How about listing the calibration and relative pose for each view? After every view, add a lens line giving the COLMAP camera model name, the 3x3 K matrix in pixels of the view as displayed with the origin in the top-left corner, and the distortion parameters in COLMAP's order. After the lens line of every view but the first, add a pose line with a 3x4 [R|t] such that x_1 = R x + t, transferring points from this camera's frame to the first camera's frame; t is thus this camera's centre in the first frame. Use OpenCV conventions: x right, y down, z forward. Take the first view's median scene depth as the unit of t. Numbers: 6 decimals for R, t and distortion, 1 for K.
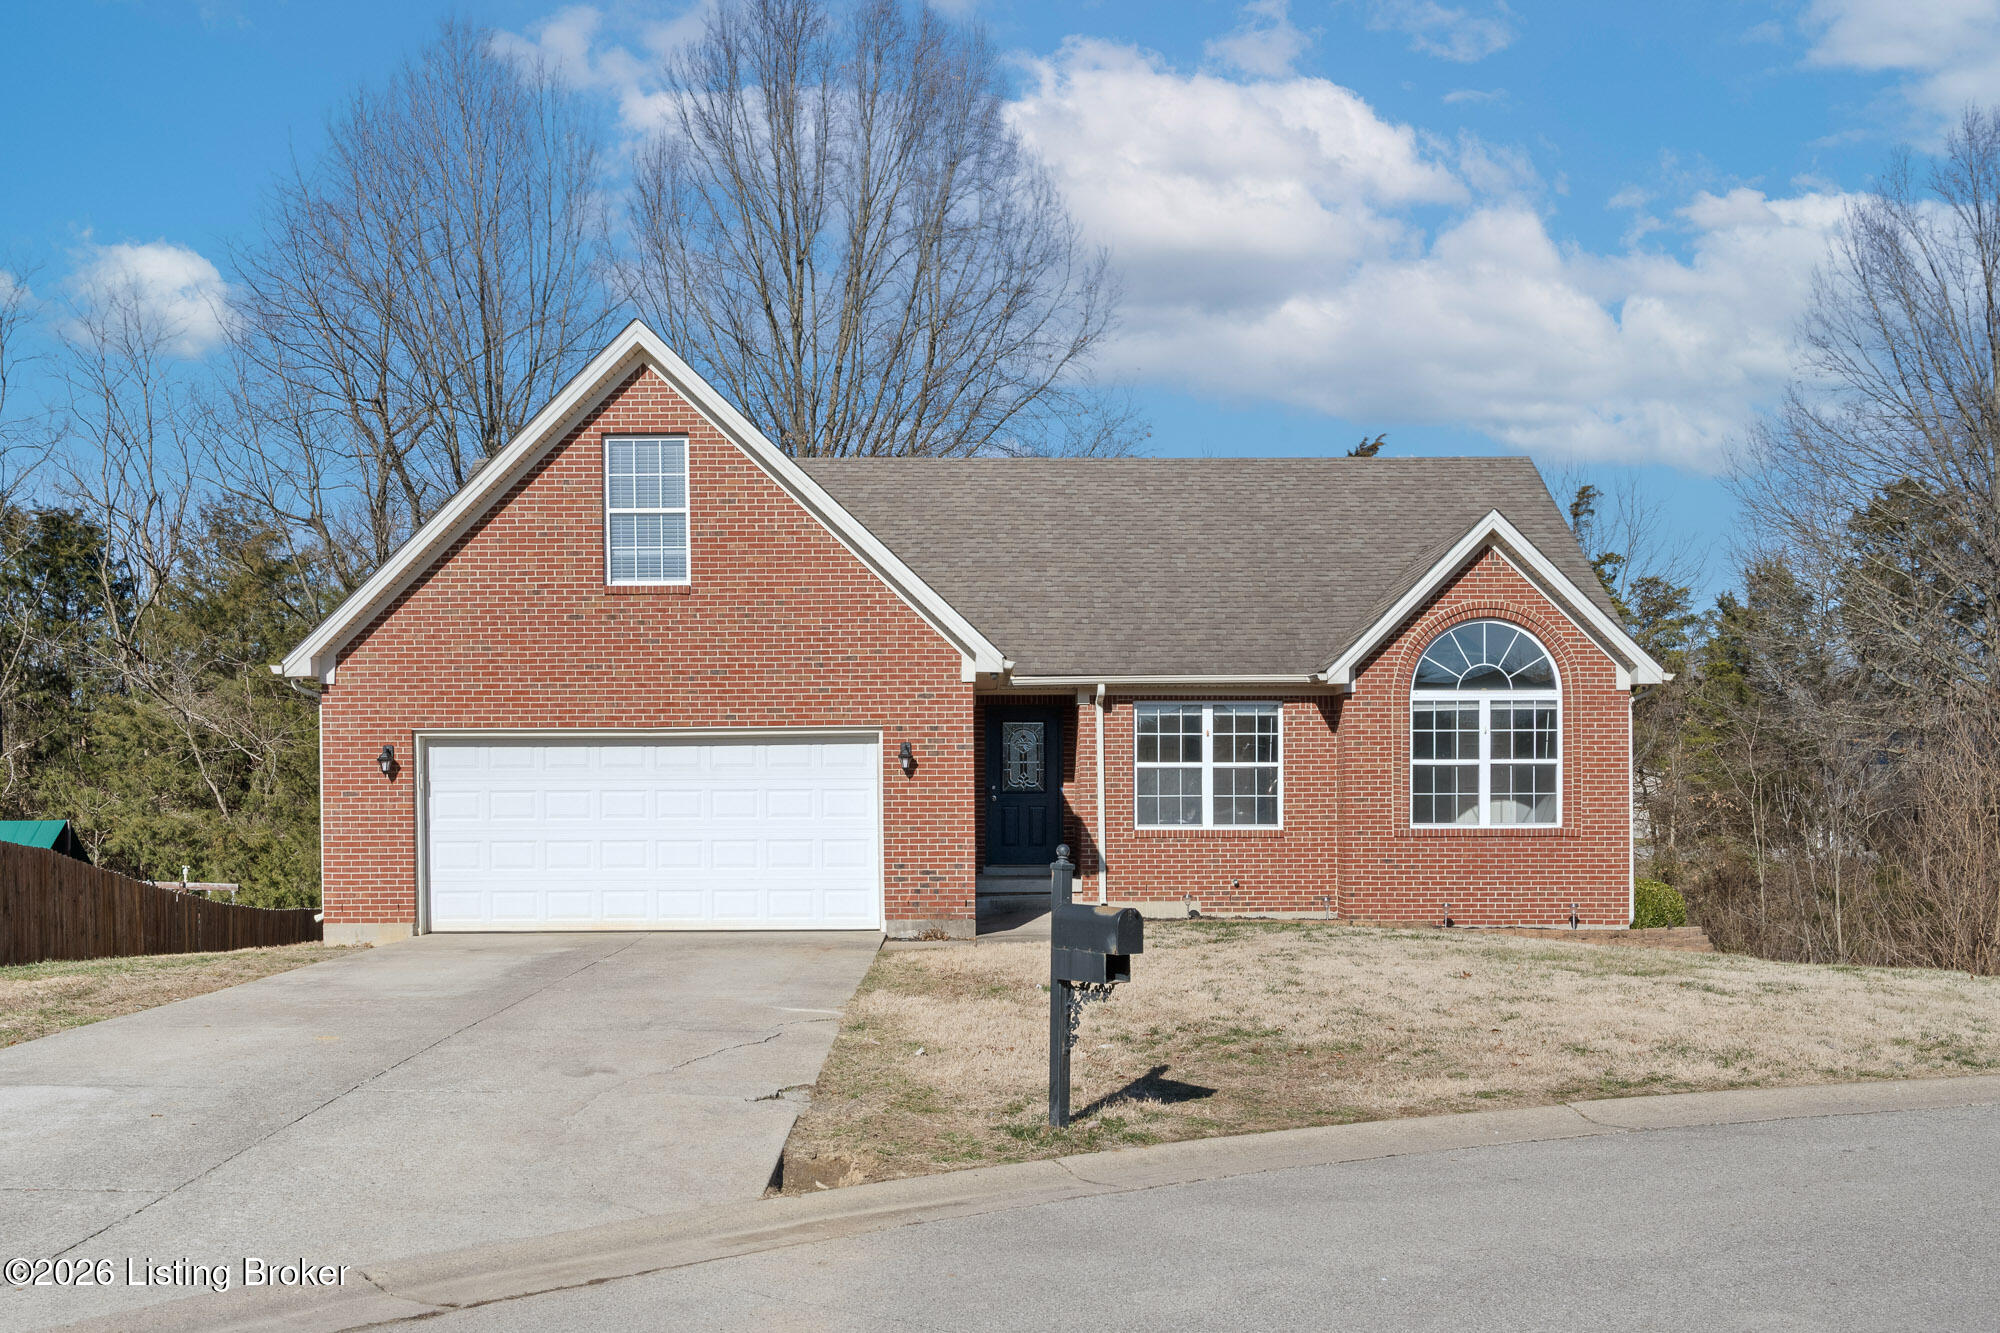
lens RADIAL K [[1892.8, 0, 1004.2], [0, 1892.8, 622.5], [0, 0, 1]] dist [0.015283, 0.000000]
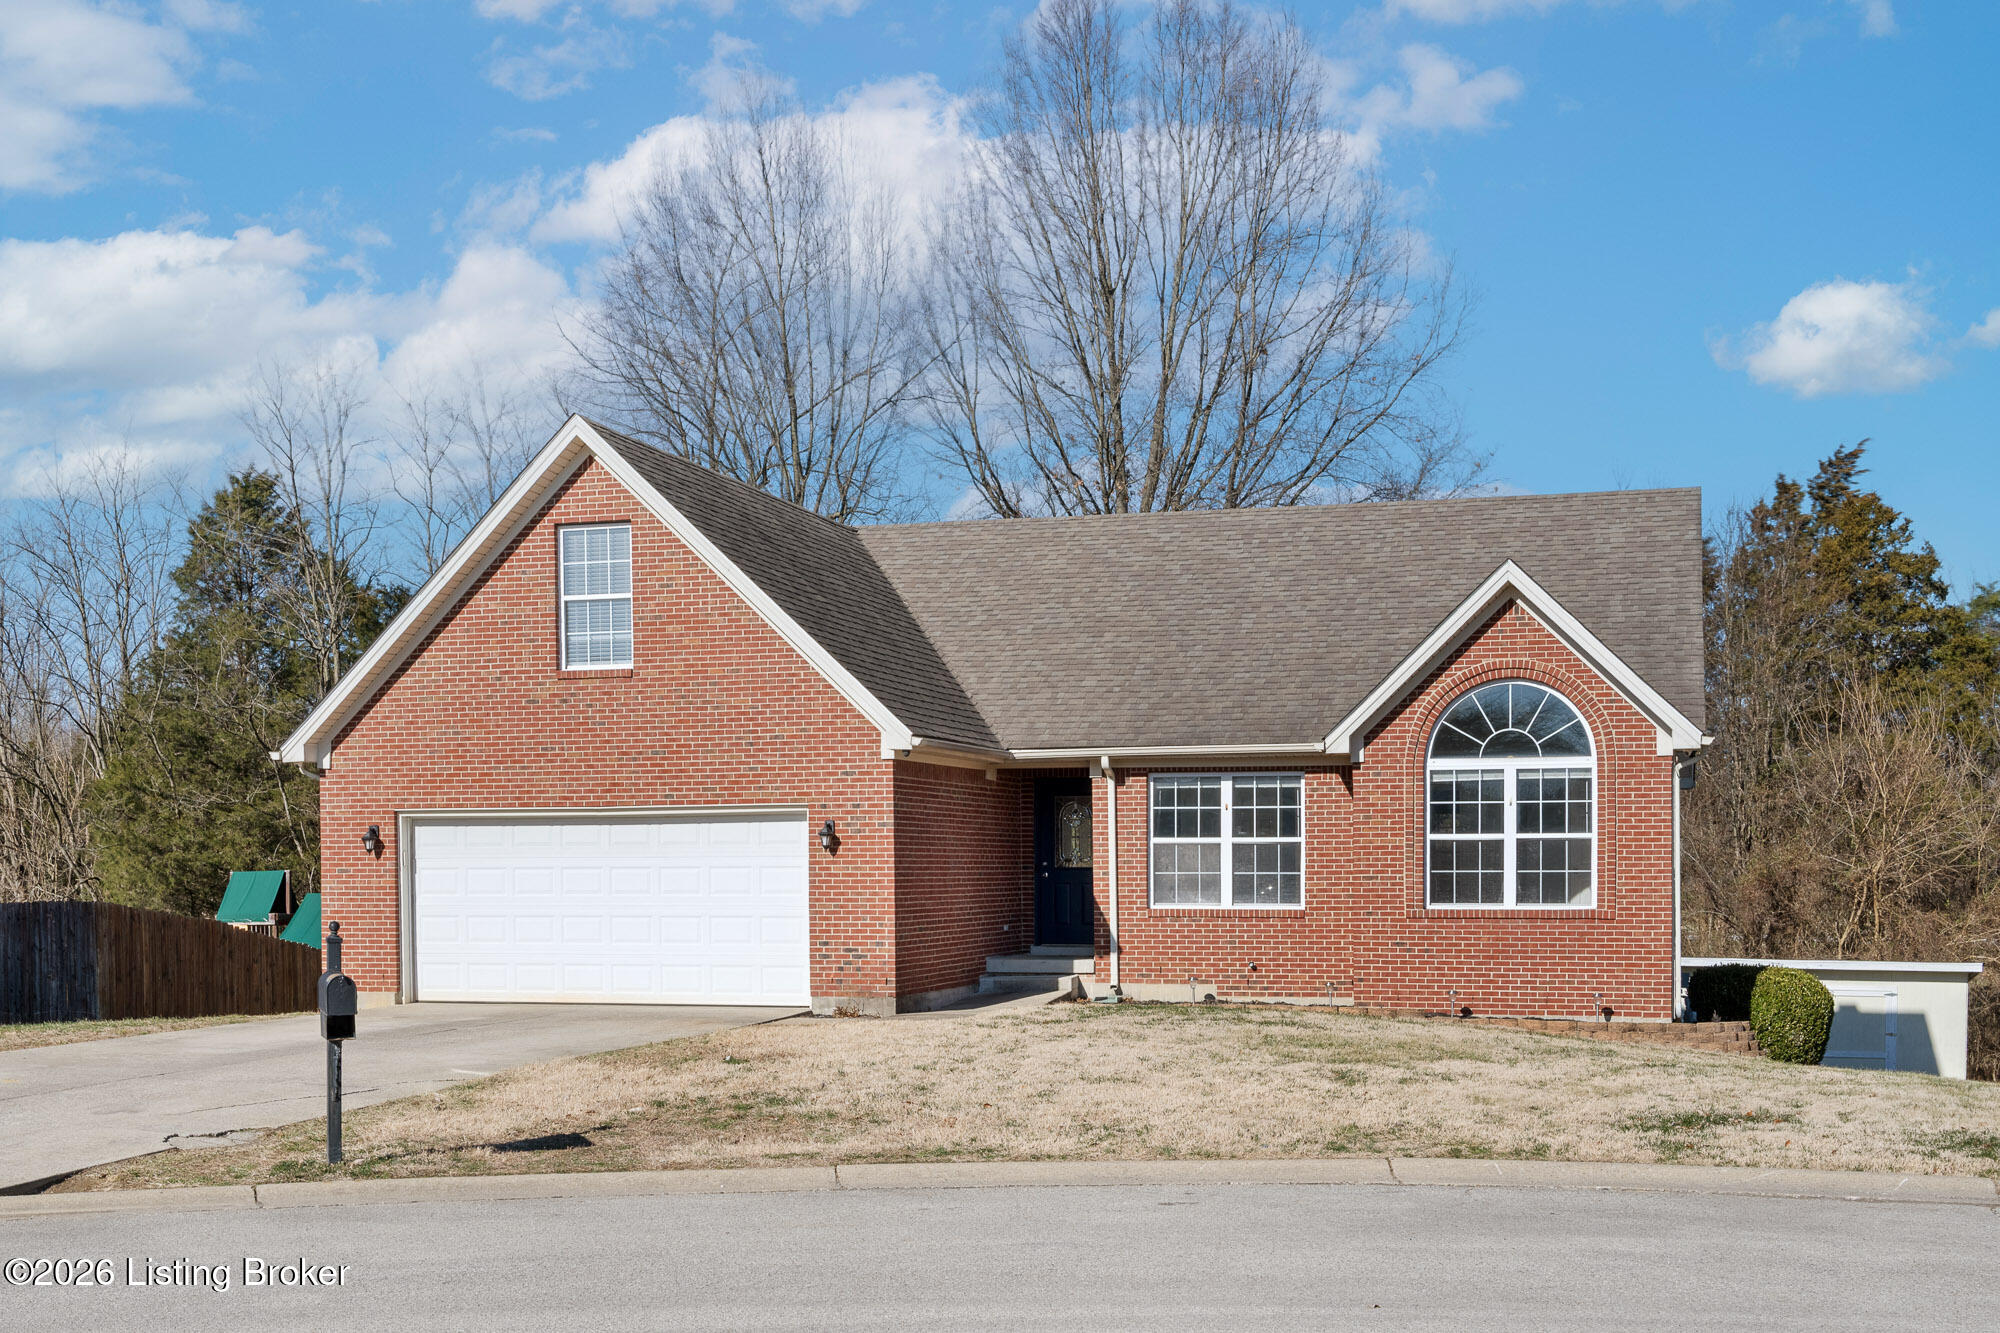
lens RADIAL K [[2142.2, 0, 999.6], [0, 2142.2, 669.6], [0, 0, 1]] dist [0.015997, 0.000000]
pose [[0.962925, -0.024101, -0.268689, 0.298507], [0.023754, 0.999708, -0.004542, -0.007903], [0.268720, -0.002008, 0.963216, -0.060745]]
